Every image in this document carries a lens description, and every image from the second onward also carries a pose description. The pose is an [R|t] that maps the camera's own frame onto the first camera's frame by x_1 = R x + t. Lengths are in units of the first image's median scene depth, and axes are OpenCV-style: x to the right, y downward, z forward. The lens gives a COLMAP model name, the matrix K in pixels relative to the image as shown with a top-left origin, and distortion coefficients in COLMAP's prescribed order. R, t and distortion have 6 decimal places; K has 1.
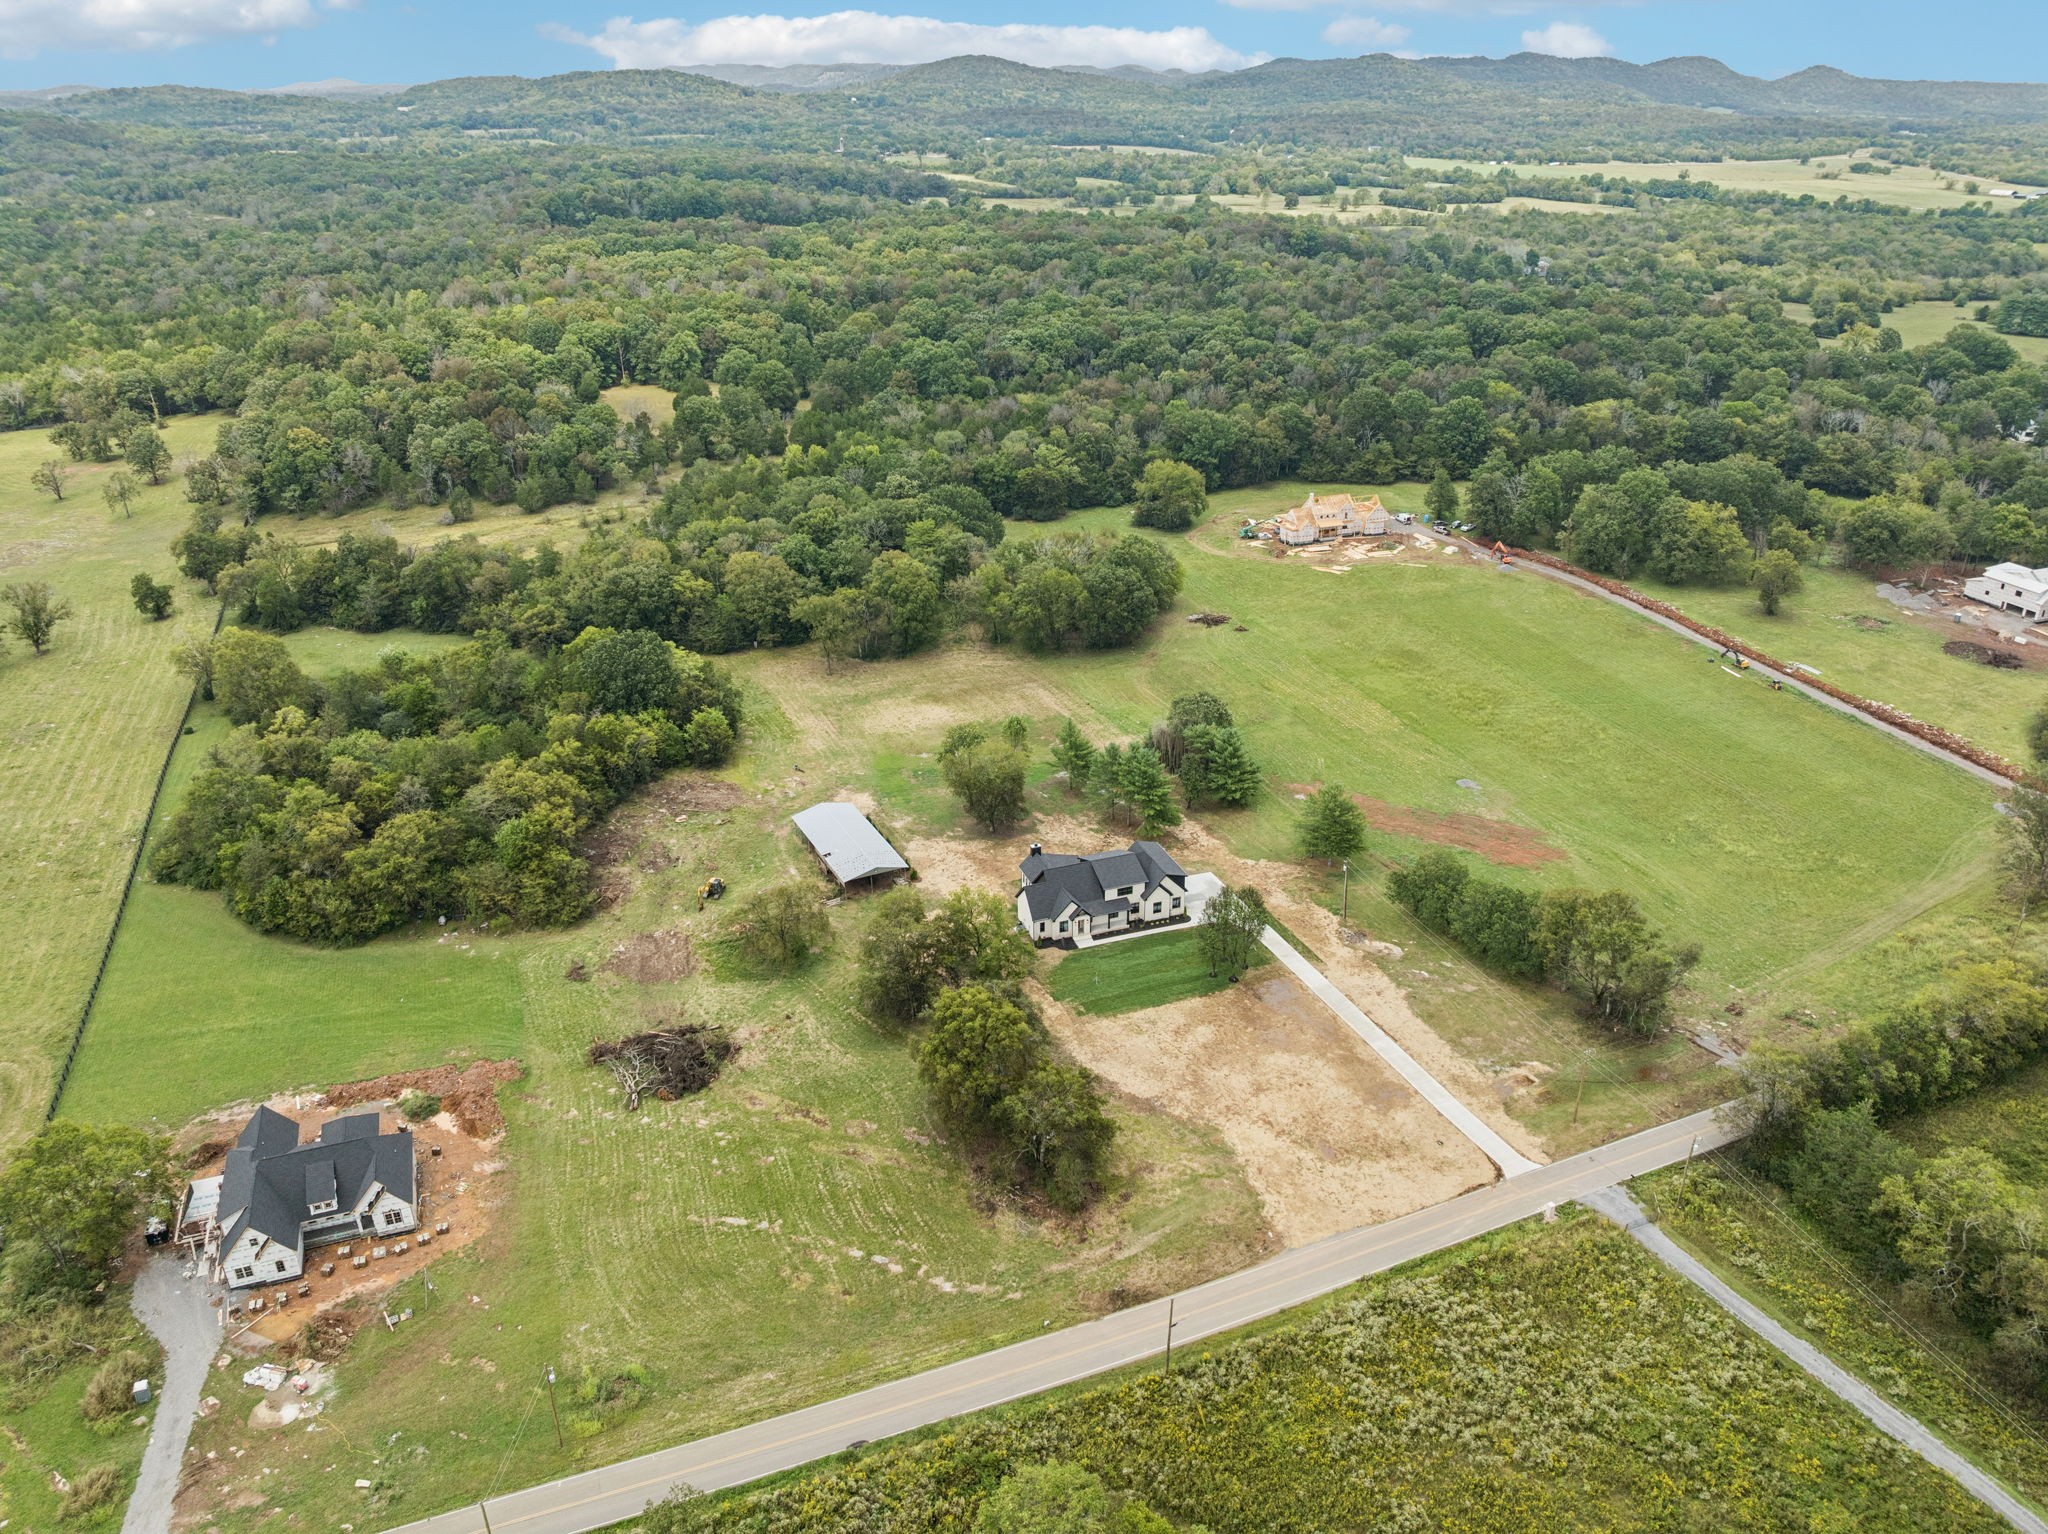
lens RADIAL K [[1558.6, 0, 1024.0], [0, 1558.6, 767.0], [0, 0, 1]] dist [-0.049056, 0.008090]
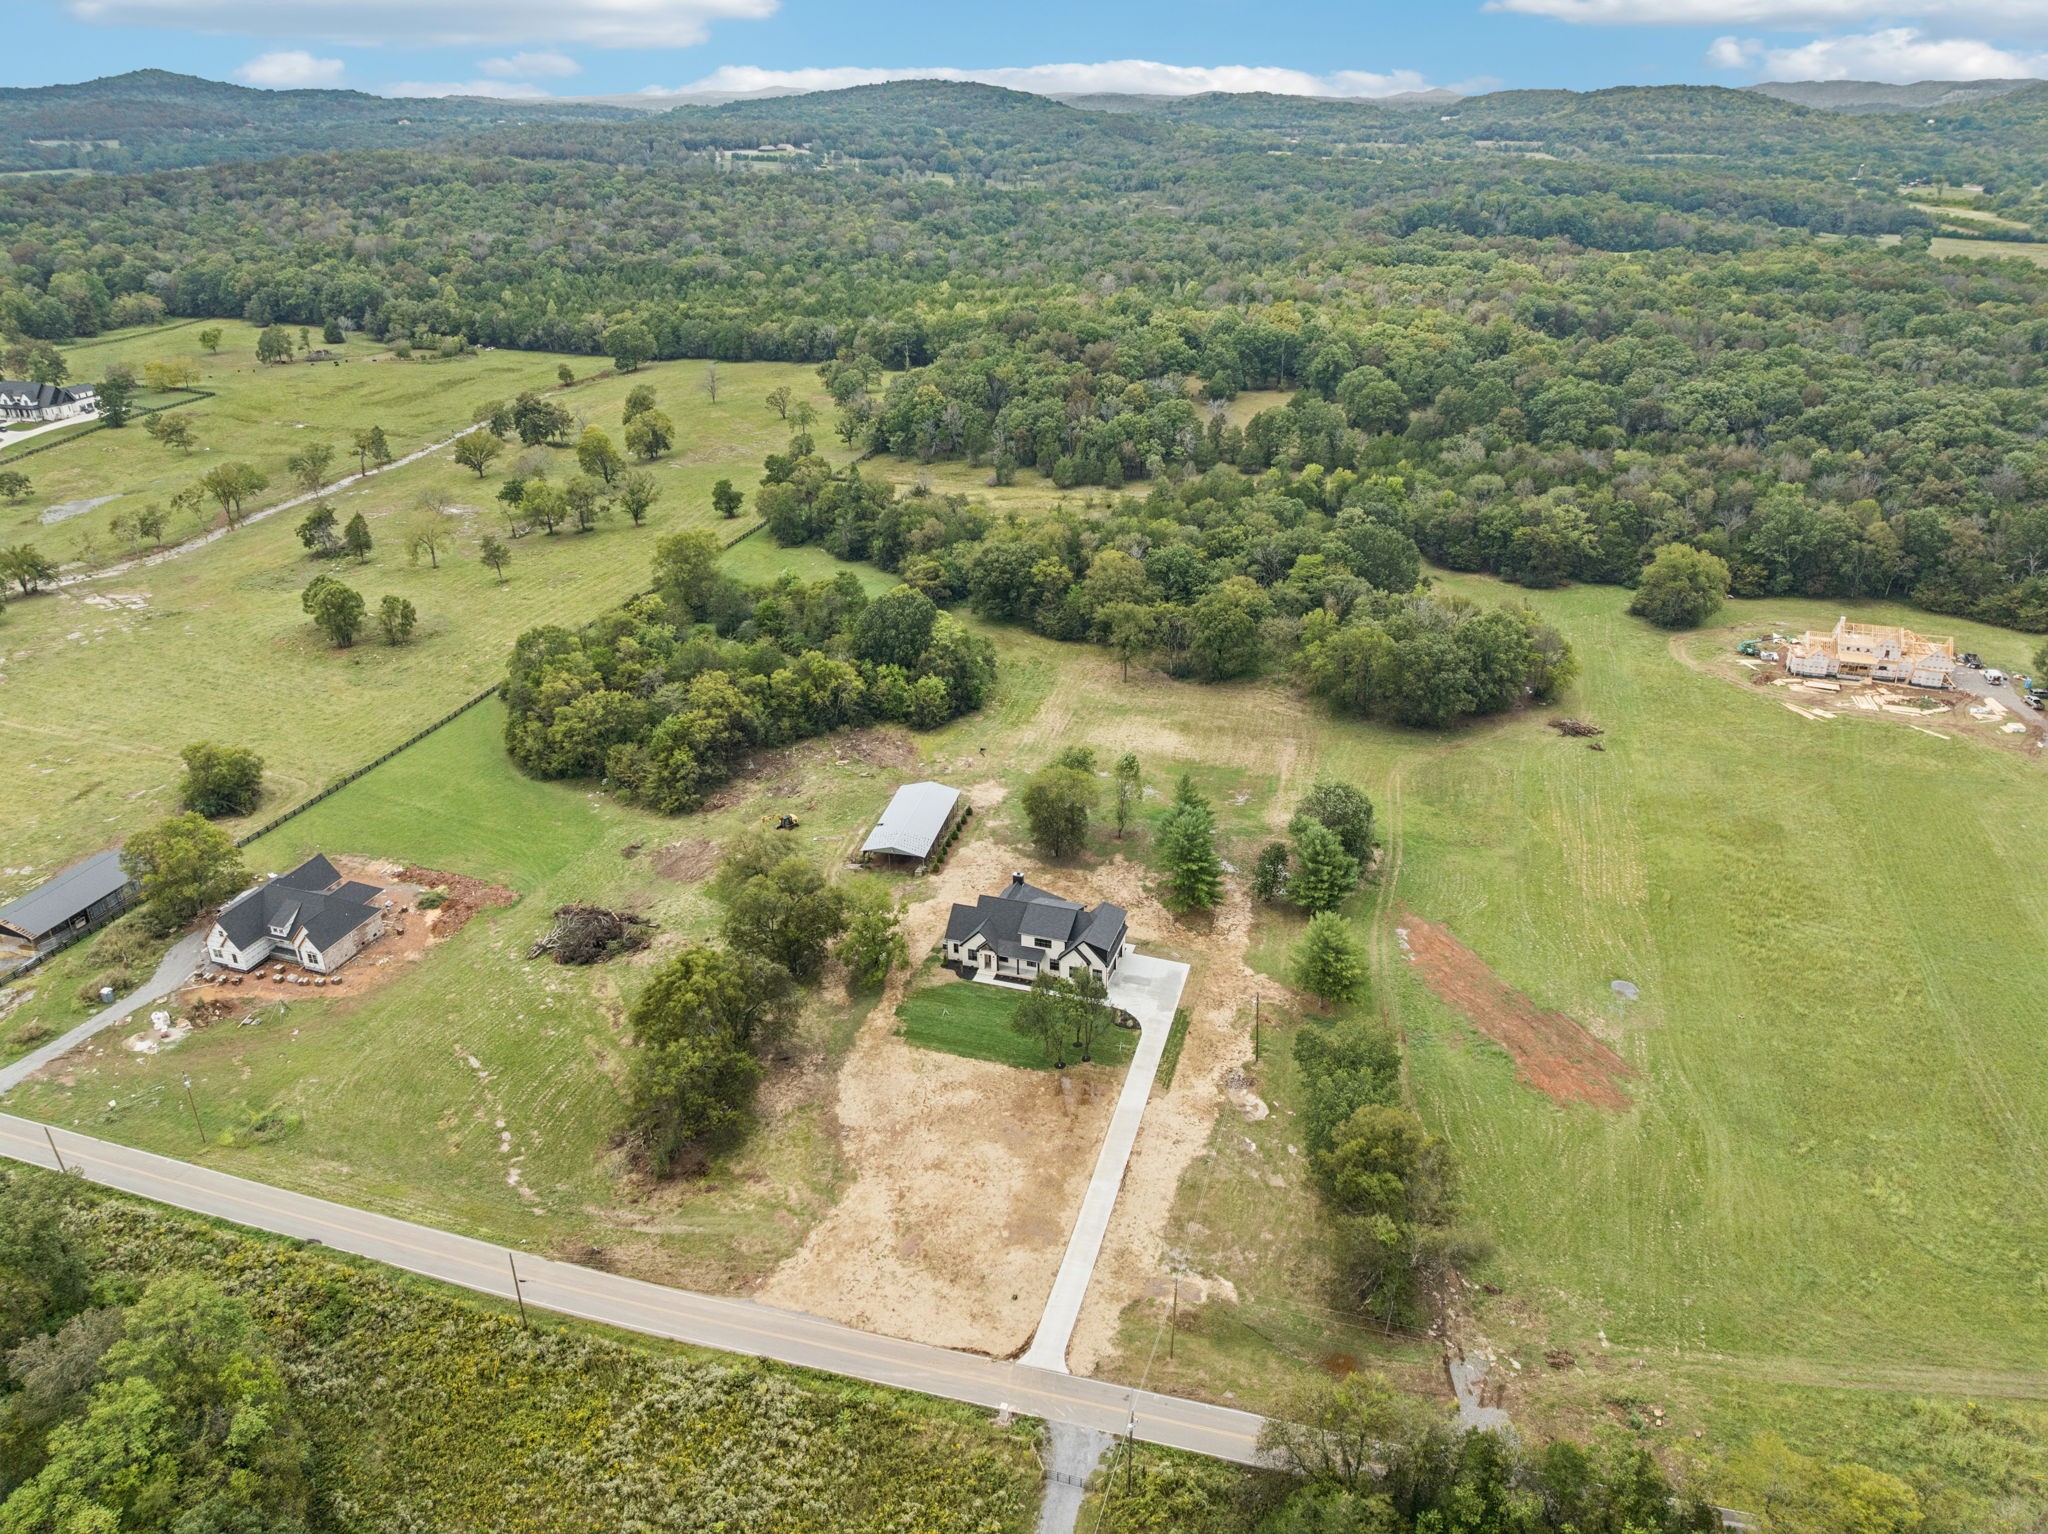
lens RADIAL K [[1525.3, 0, 1013.0], [0, 1525.3, 772.5], [0, 0, 1]] dist [-0.064048, 0.040600]
pose [[0.755368, 0.261481, -0.600872, 0.555562], [-0.259286, 0.961370, 0.092405, -0.097012], [0.601822, 0.085998, 0.793986, 0.228187]]
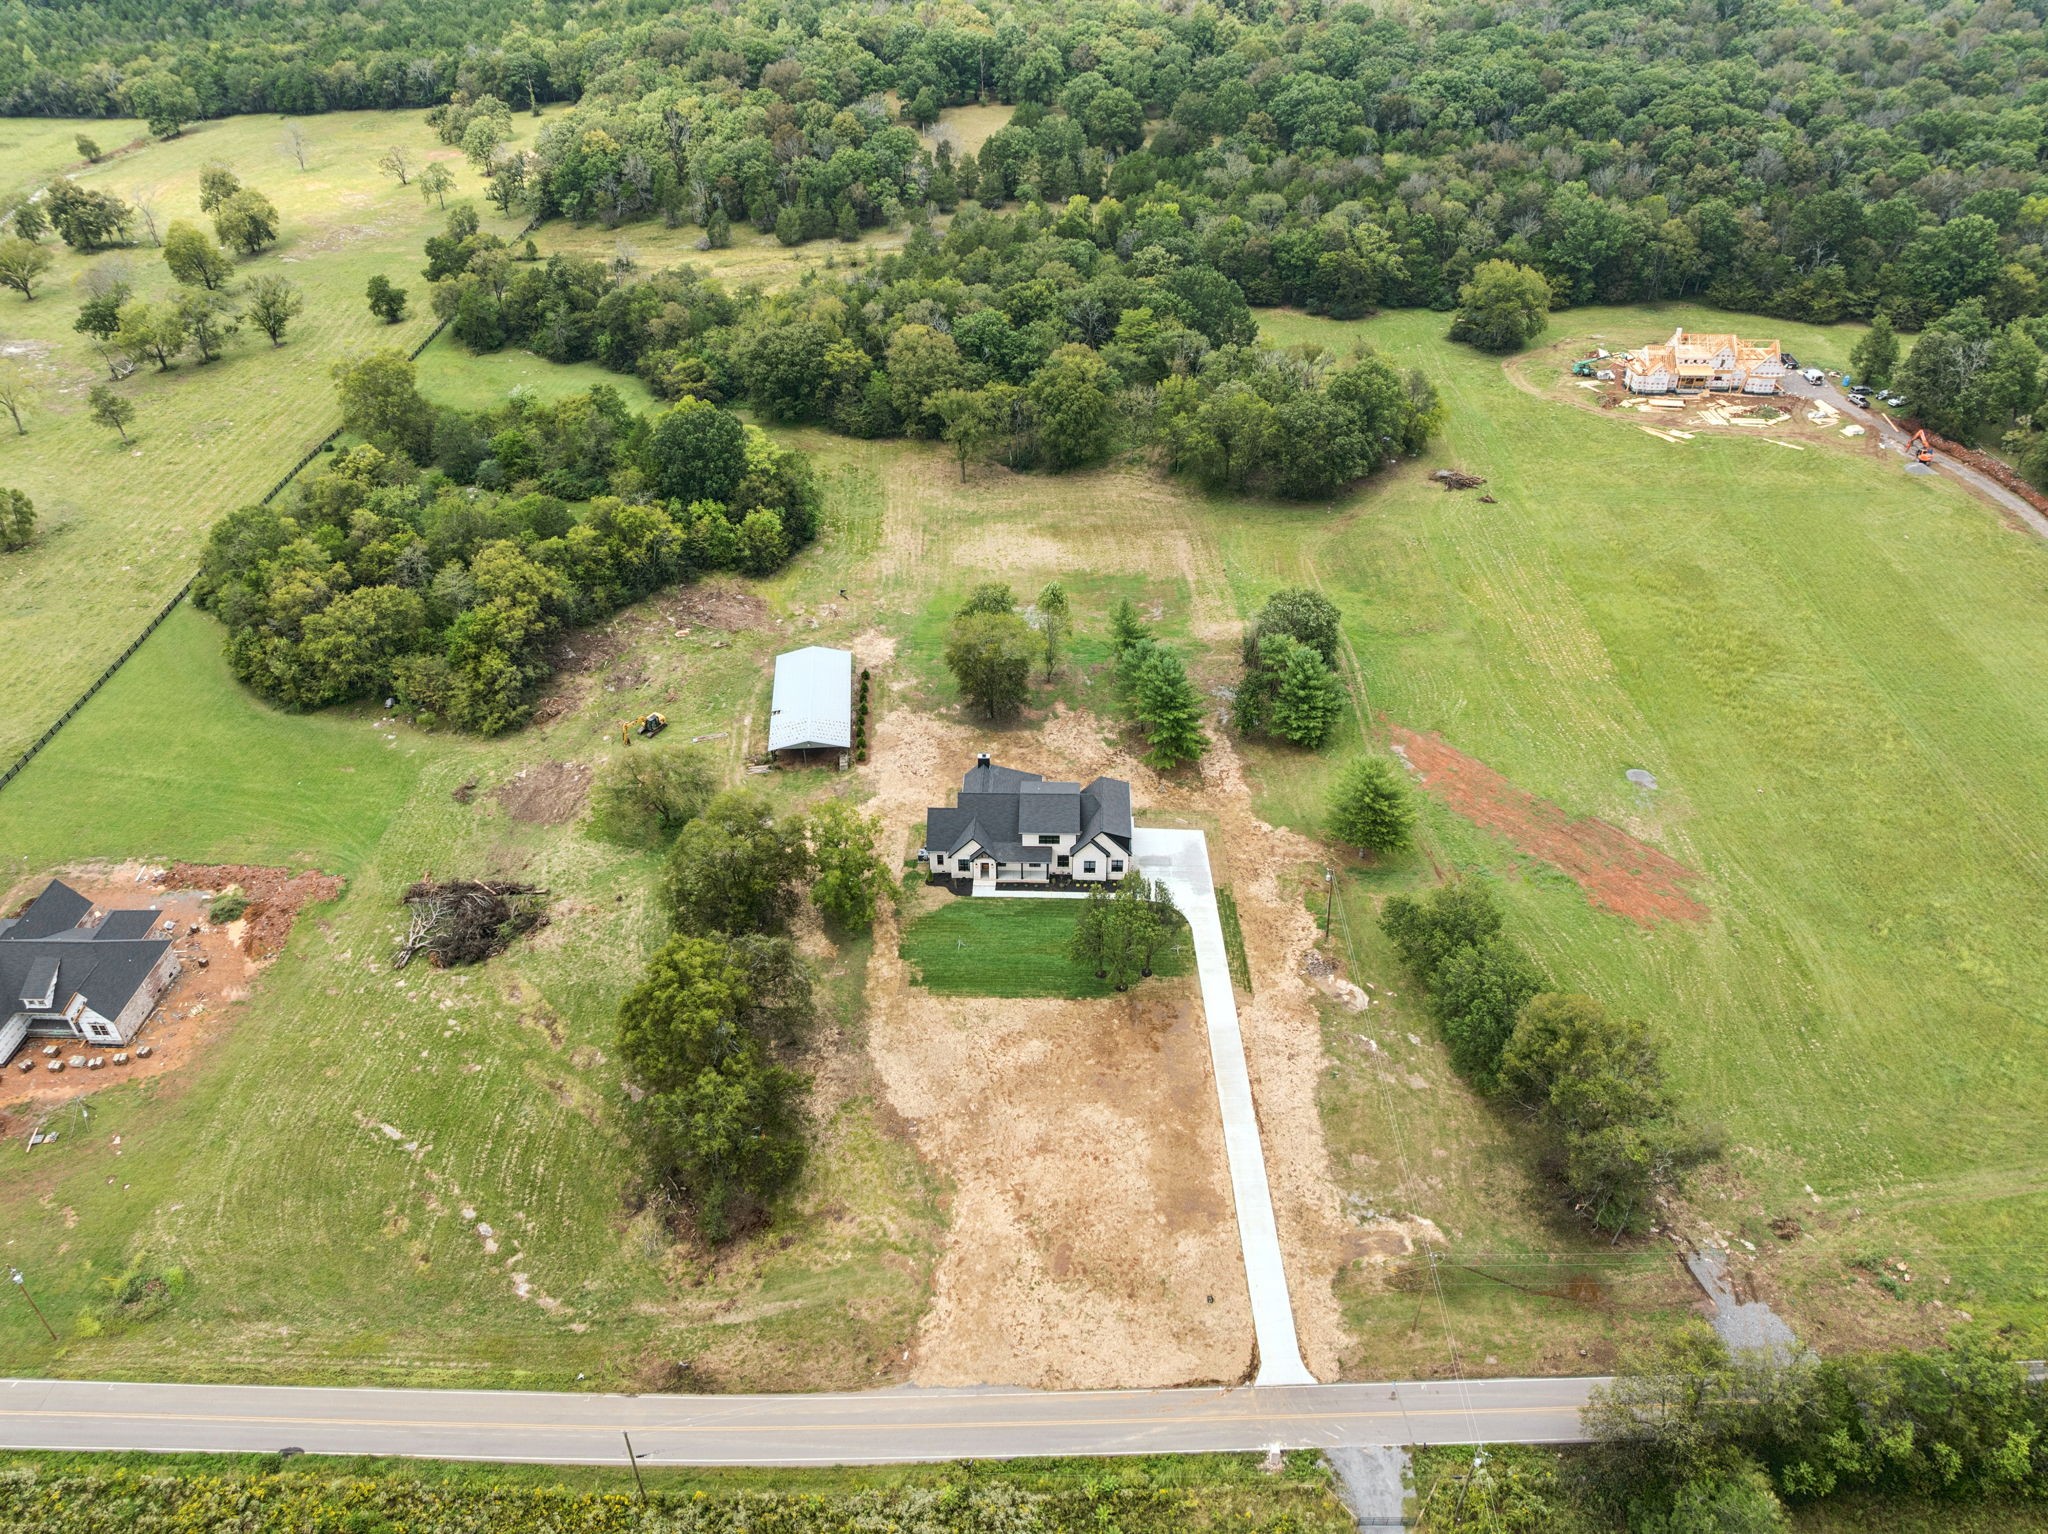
lens RADIAL K [[1525.3, 0, 1013.0], [0, 1525.3, 772.5], [0, 0, 1]] dist [-0.064048, 0.040600]
pose [[0.915520, 0.221263, -0.335956, 0.291375], [-0.154967, 0.964676, 0.213037, -0.113985], [0.371226, -0.142977, 0.917469, 0.257994]]
